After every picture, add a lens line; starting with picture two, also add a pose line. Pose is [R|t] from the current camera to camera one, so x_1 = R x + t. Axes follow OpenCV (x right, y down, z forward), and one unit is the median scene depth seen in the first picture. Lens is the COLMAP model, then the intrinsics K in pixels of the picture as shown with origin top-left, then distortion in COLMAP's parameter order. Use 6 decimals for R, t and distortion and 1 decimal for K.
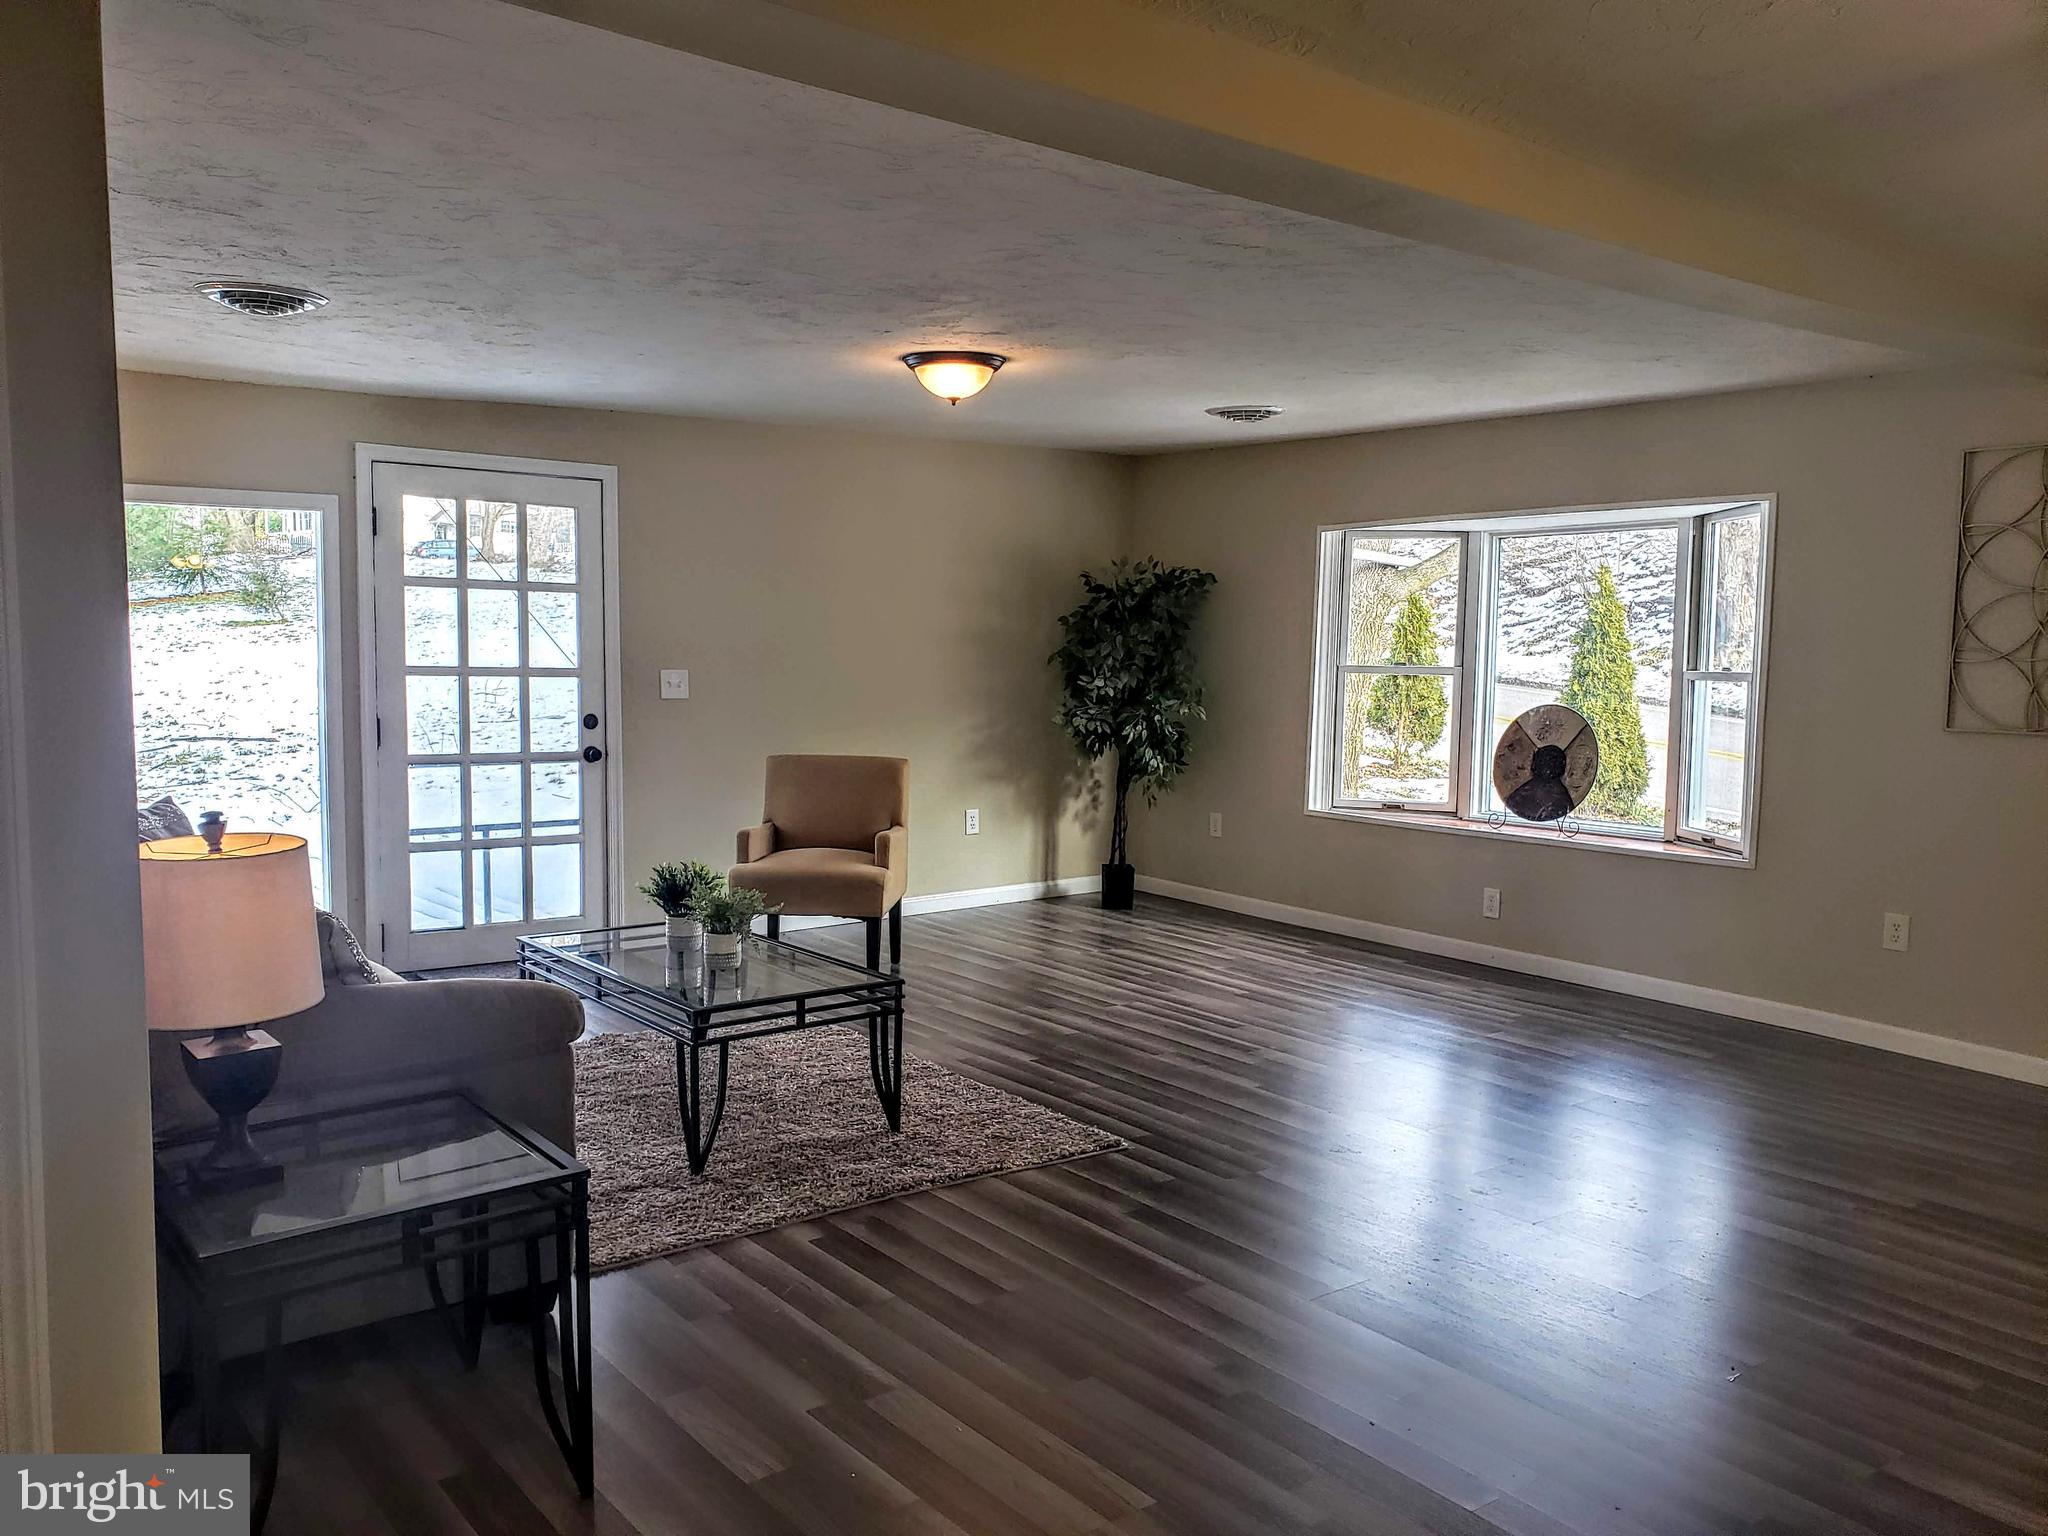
lens RADIAL K [[1609.9, 0, 1028.5], [0, 1609.9, 788.7], [0, 0, 1]] dist [-0.004617, 0.006527]
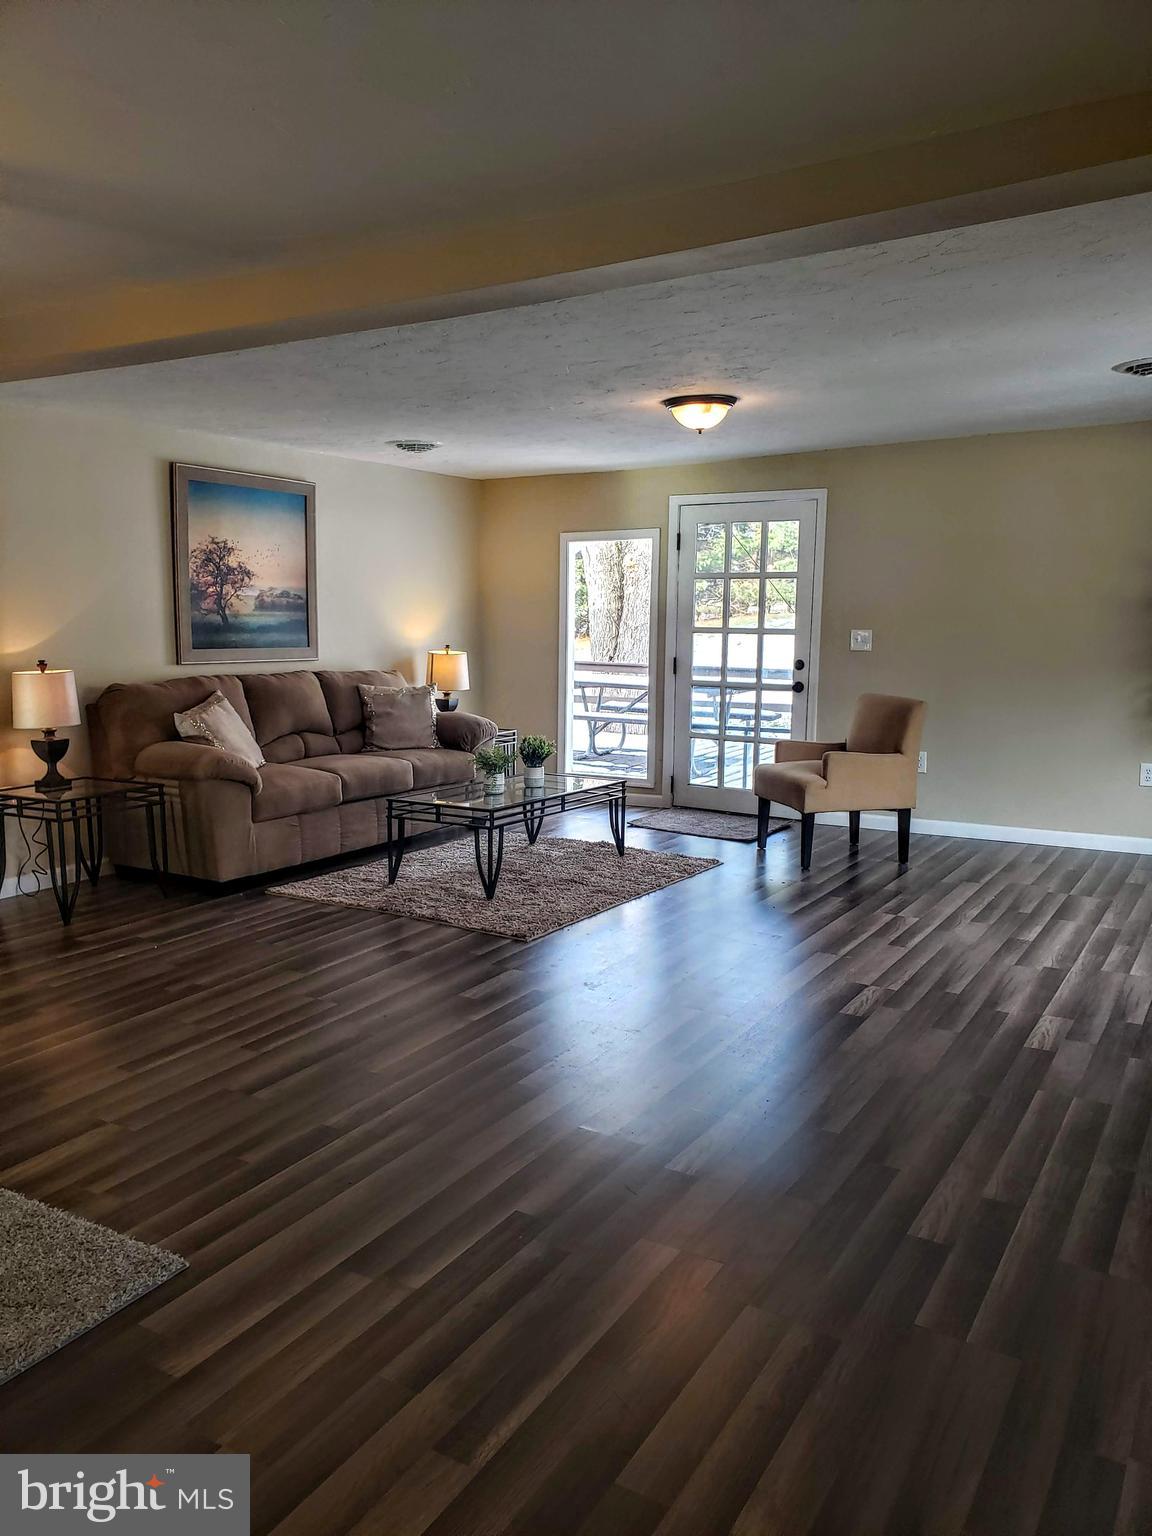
lens RADIAL K [[1179.6, 0, 532.3], [0, 1179.6, 788.6], [0, 0, 1]] dist [-0.005328, -0.002564]
pose [[0.342332, 0.121493, -0.931691, 0.888221], [-0.080157, 0.991766, 0.099874, -0.022713], [0.936153, 0.040491, 0.349252, 0.511749]]
